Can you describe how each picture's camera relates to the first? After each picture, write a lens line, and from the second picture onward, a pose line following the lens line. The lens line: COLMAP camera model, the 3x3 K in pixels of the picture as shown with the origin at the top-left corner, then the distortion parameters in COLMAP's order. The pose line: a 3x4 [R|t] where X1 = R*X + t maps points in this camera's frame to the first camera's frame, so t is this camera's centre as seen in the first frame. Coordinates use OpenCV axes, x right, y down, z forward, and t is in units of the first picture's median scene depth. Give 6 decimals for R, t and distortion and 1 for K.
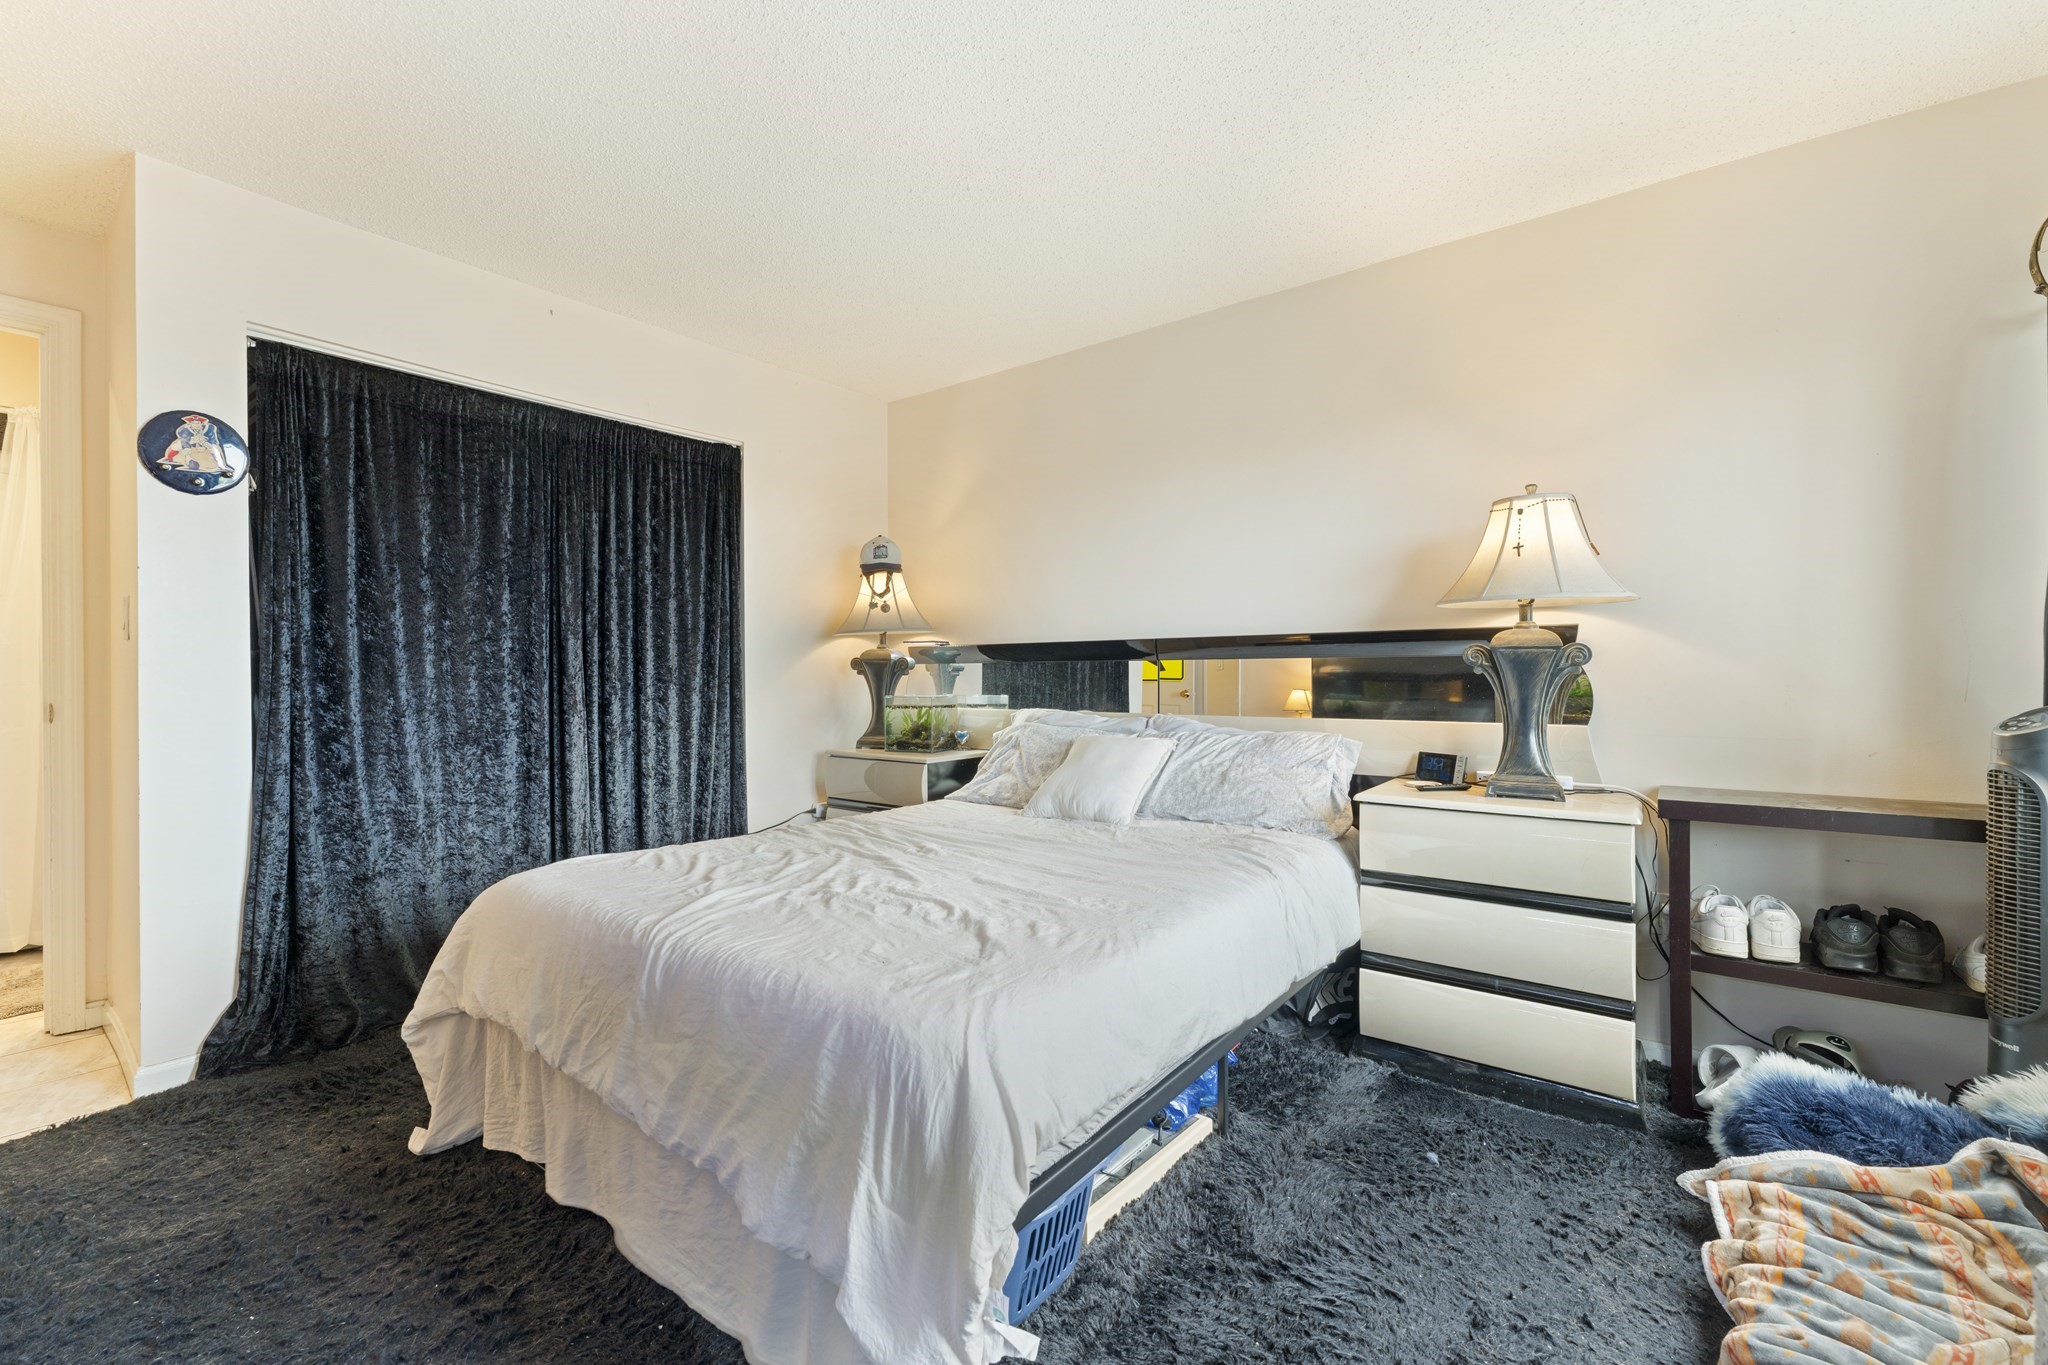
lens RADIAL K [[831.5, 0, 1016.8], [0, 831.5, 674.5], [0, 0, 1]] dist [-0.000891, 0.000130]
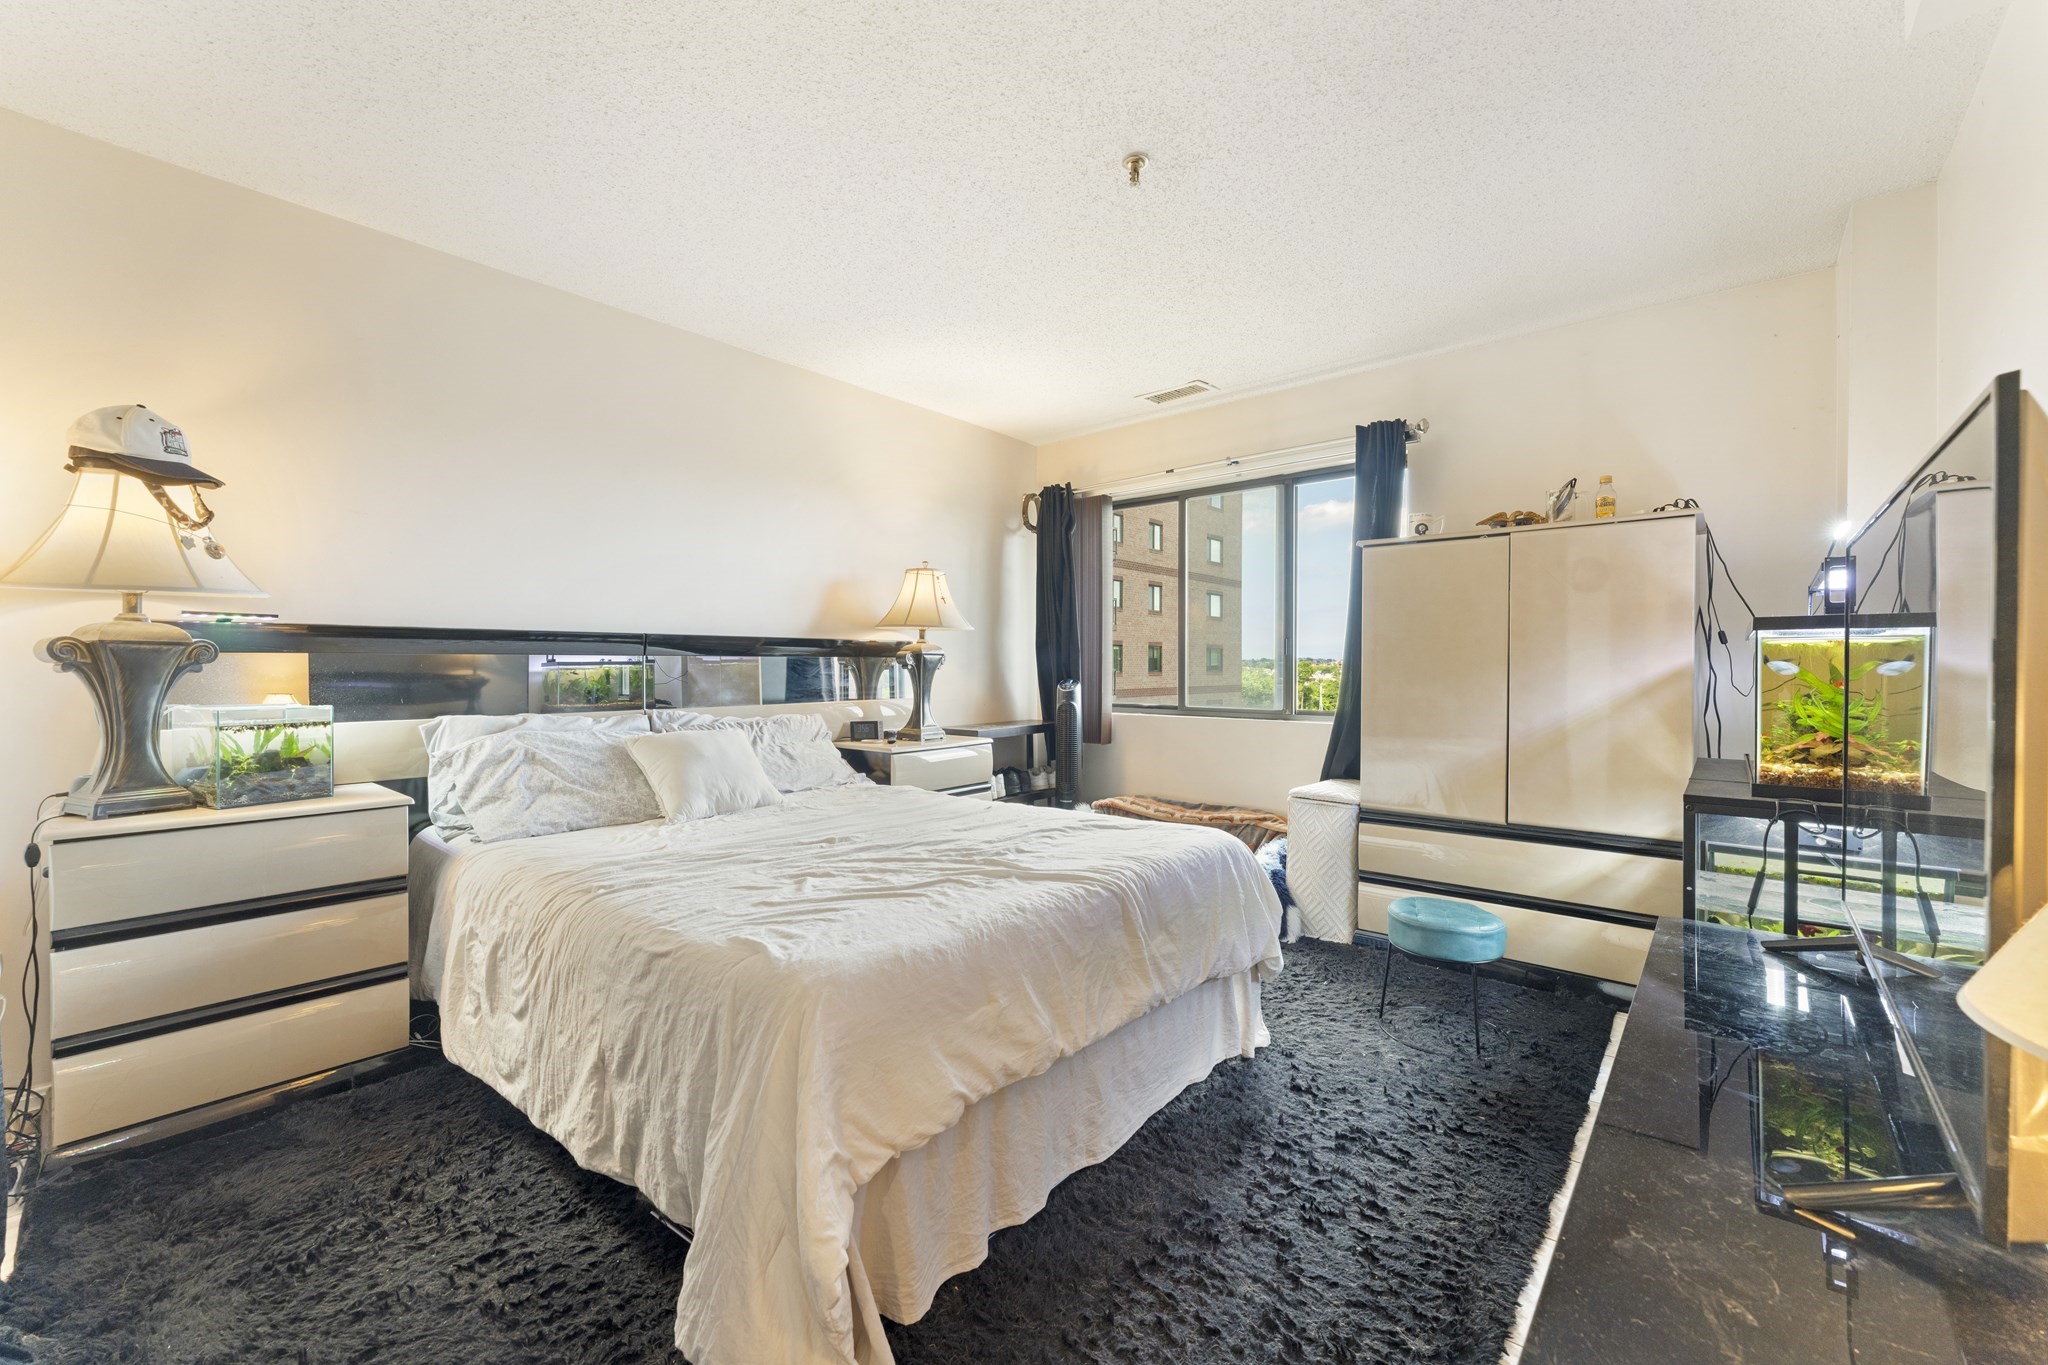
lens RADIAL K [[838.8, 0, 1016.2], [0, 838.8, 670.3], [0, 0, 1]] dist [0.000260, -0.000611]
pose [[0.053676, 0.003177, 0.998553, -0.658976], [0.006922, 0.999970, -0.003554, 0.005012], [-0.998534, 0.007103, 0.053652, 0.421863]]
